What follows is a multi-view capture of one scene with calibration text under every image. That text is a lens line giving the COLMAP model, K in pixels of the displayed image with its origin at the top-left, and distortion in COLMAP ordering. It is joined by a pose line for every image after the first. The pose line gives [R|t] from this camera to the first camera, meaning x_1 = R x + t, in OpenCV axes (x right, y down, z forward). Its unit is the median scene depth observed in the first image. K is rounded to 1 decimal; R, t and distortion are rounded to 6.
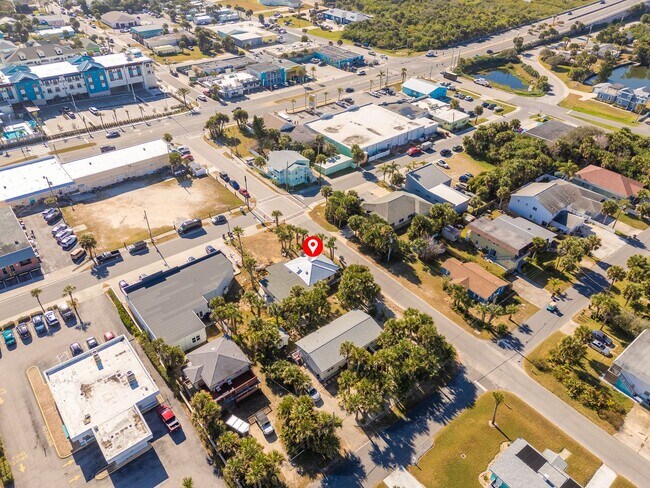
lens RADIAL K [[473.0, 0, 325.0], [0, 473.0, 244.0], [0, 0, 1]] dist [0.081905, -0.058511]
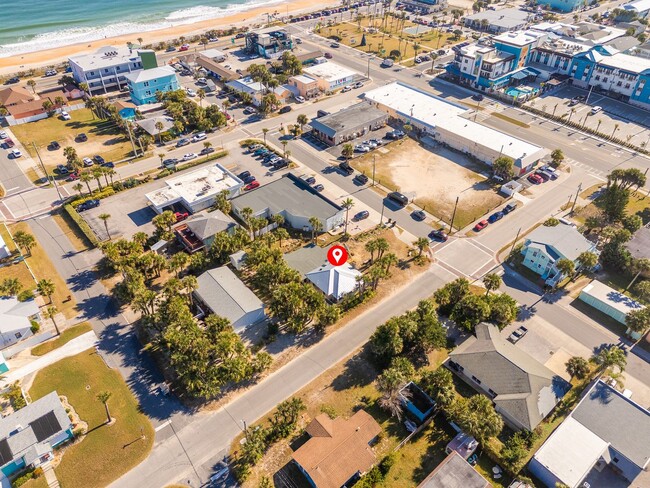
lens RADIAL K [[473.0, 0, 325.0], [0, 473.0, 244.0], [0, 0, 1]] dist [0.081905, -0.058511]
pose [[0.023006, 0.620997, -0.783475, 0.497639], [-0.599776, 0.635558, 0.486143, -0.324006], [0.799837, 0.458725, 0.387081, 0.445412]]
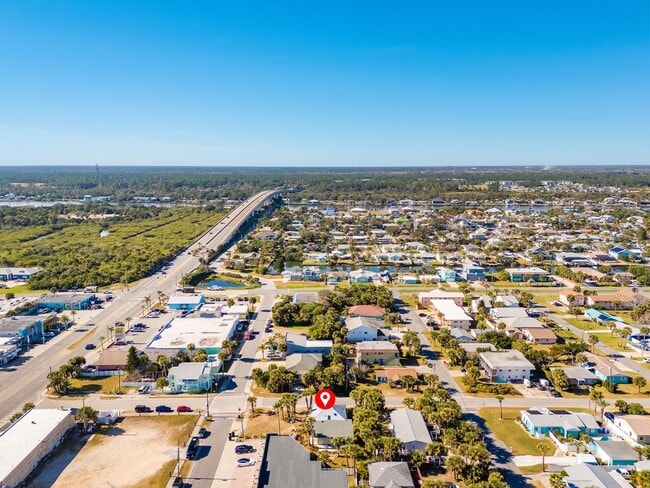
lens RADIAL K [[473.0, 0, 325.0], [0, 473.0, 244.0], [0, 0, 1]] dist [0.081905, -0.058511]
pose [[0.617794, -0.143364, 0.773161, -0.690642], [0.476204, 0.850646, -0.222779, -0.037924], [-0.625748, 0.505814, 0.593795, 0.047272]]
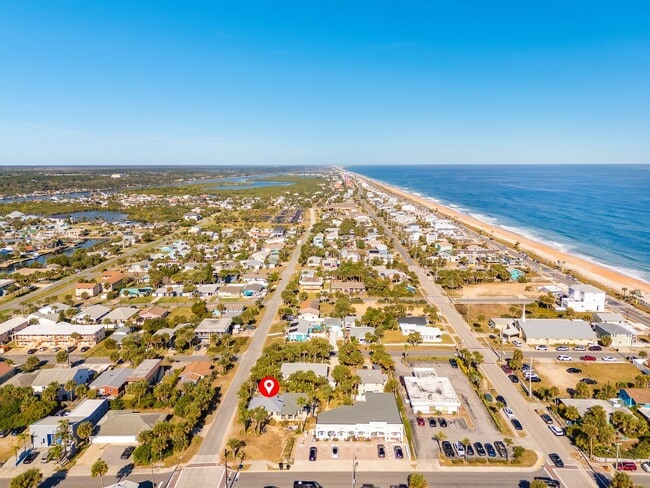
lens RADIAL K [[473.0, 0, 325.0], [0, 473.0, 244.0], [0, 0, 1]] dist [0.081905, -0.058511]
pose [[-0.763030, -0.119332, 0.635252, -0.676832], [0.379051, 0.713460, 0.589318, -0.709237], [-0.523551, 0.690460, -0.499158, 0.948616]]
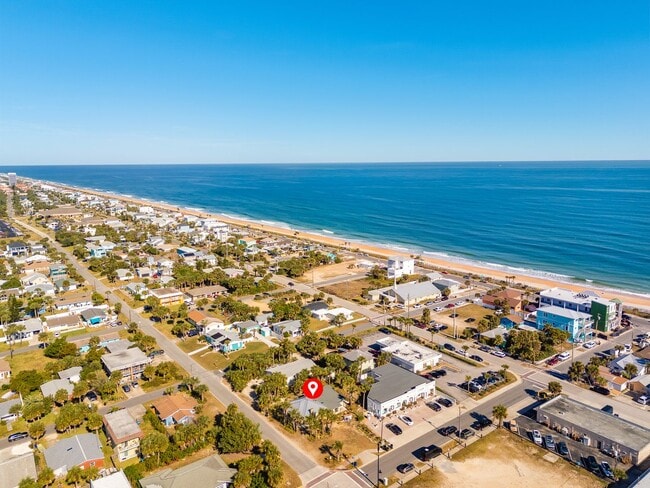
lens RADIAL K [[473.0, 0, 325.0], [0, 473.0, 244.0], [0, 0, 1]] dist [0.081905, -0.058511]
pose [[-0.999355, -0.012011, 0.033842, -0.087736], [0.016298, 0.688051, 0.725479, -0.854751], [-0.031999, 0.725563, -0.687412, 1.159416]]
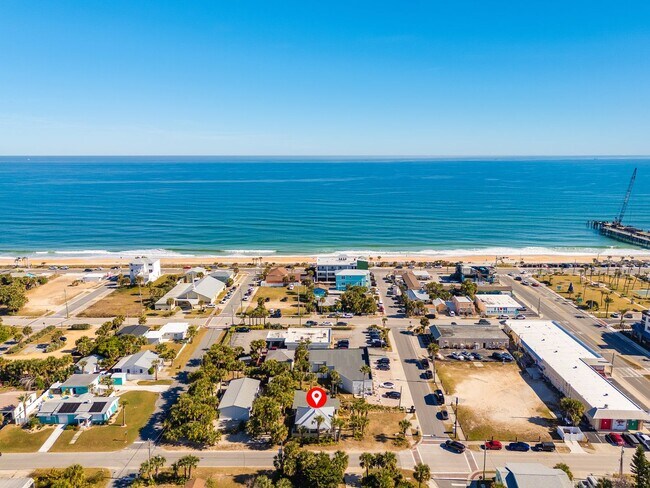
lens RADIAL K [[473.0, 0, 325.0], [0, 473.0, 244.0], [0, 0, 1]] dist [0.081905, -0.058511]
pose [[-0.644704, 0.134402, -0.752525, 0.558921], [-0.458447, 0.719764, 0.521312, -0.625442], [0.611705, 0.681085, -0.402418, 0.892428]]
